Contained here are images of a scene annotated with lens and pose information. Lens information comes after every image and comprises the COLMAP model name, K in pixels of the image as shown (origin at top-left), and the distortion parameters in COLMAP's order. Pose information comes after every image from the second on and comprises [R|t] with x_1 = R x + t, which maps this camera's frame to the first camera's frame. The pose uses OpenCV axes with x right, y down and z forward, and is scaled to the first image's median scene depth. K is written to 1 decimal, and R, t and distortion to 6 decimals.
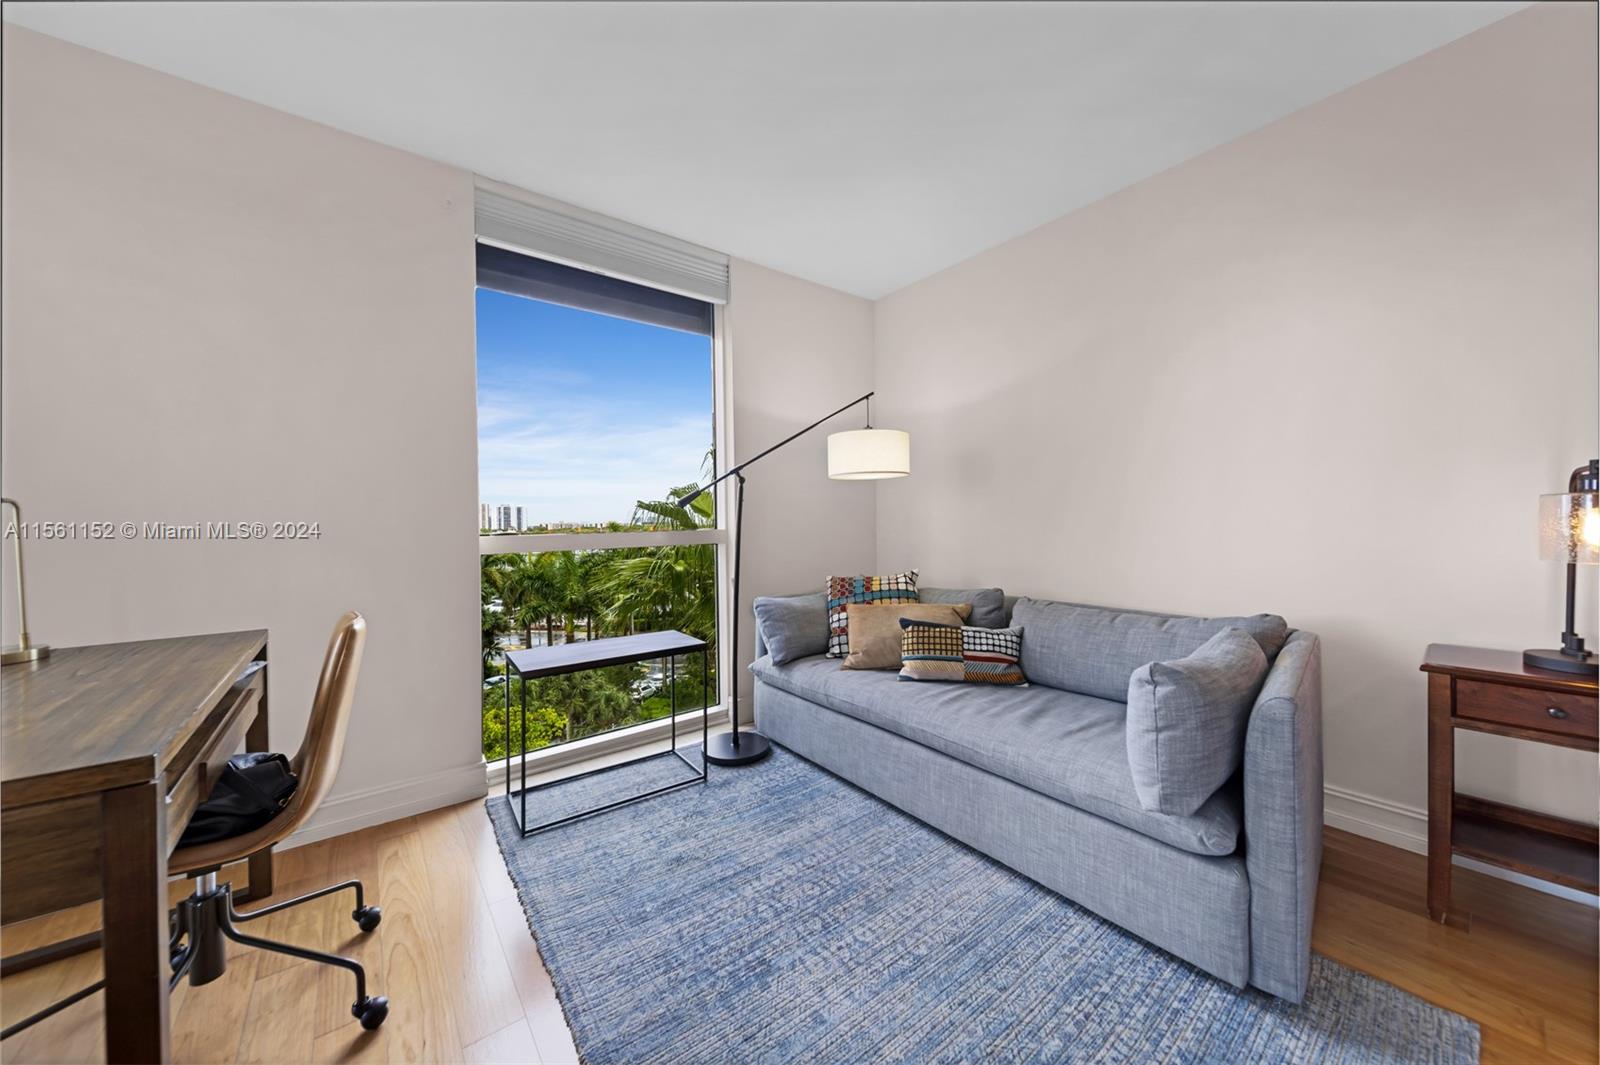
lens RADIAL K [[551.5, 0, 803.9], [0, 551.5, 529.0], [0, 0, 1]] dist [0.005405, -0.000282]
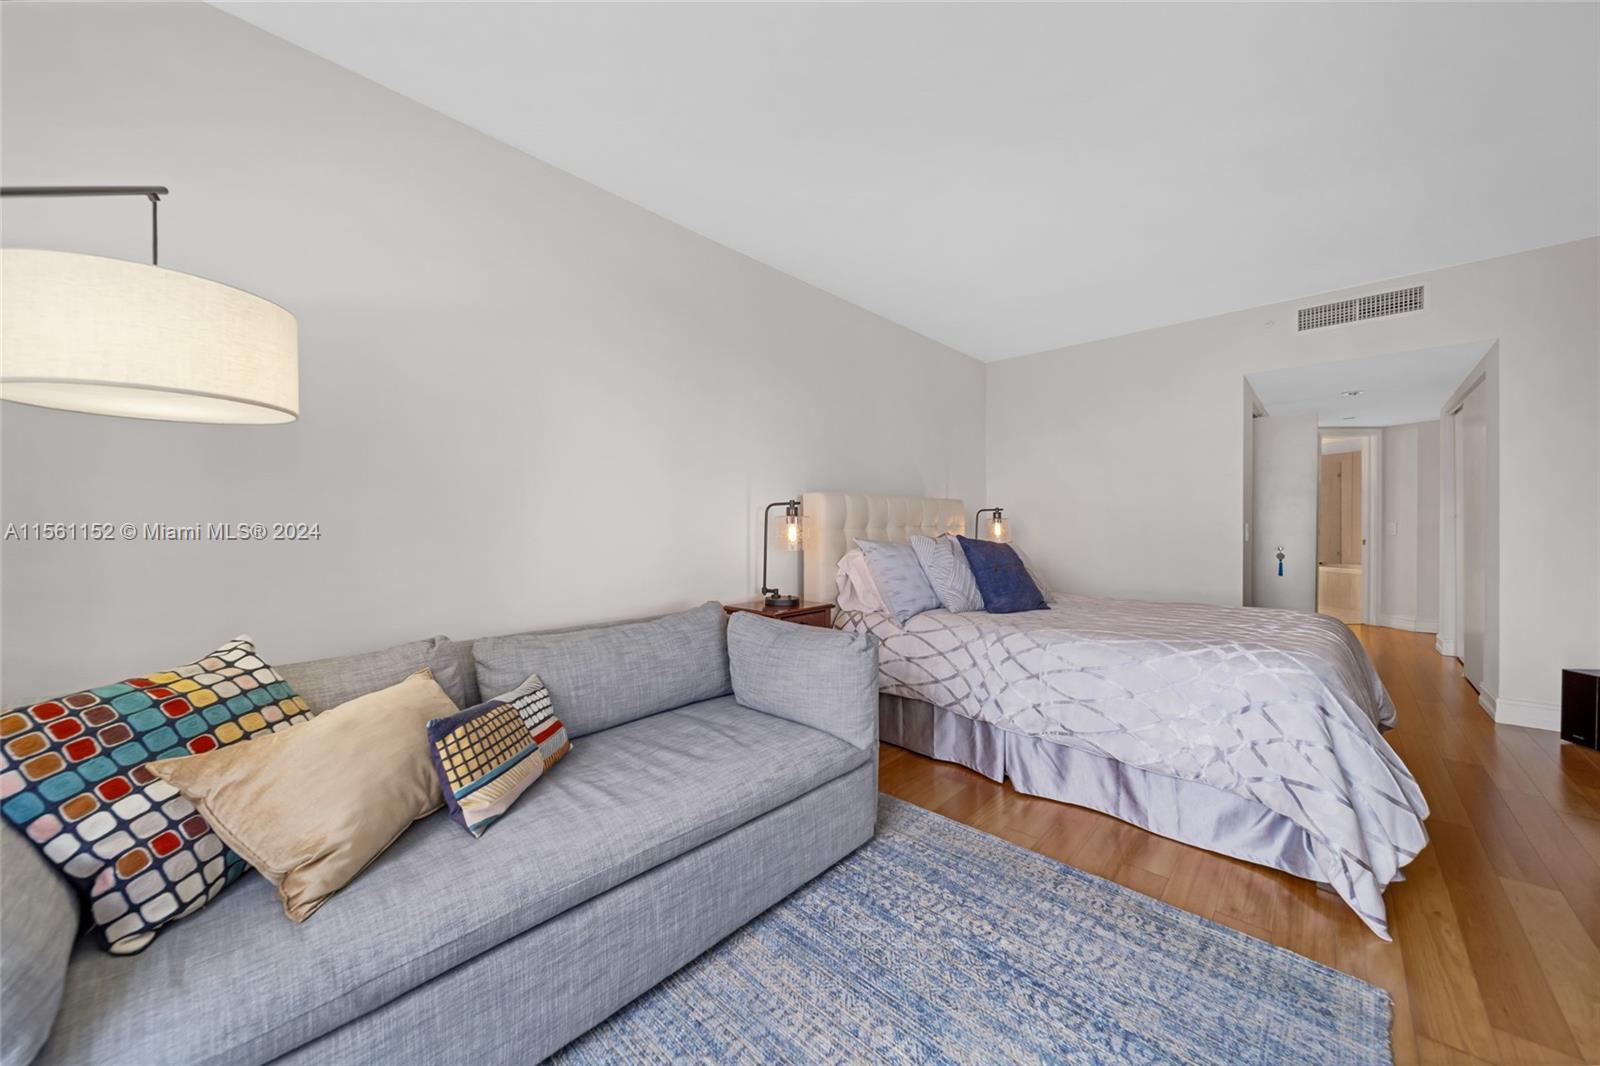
lens RADIAL K [[551.5, 0, 805.3], [0, 551.5, 533.0], [0, 0, 1]] dist [0.005405, -0.000282]
pose [[-0.152496, 0.015292, 0.988186, -0.448477], [0.015954, 0.999788, -0.013010, 0.009329], [-0.988175, 0.013781, -0.152707, 0.909647]]
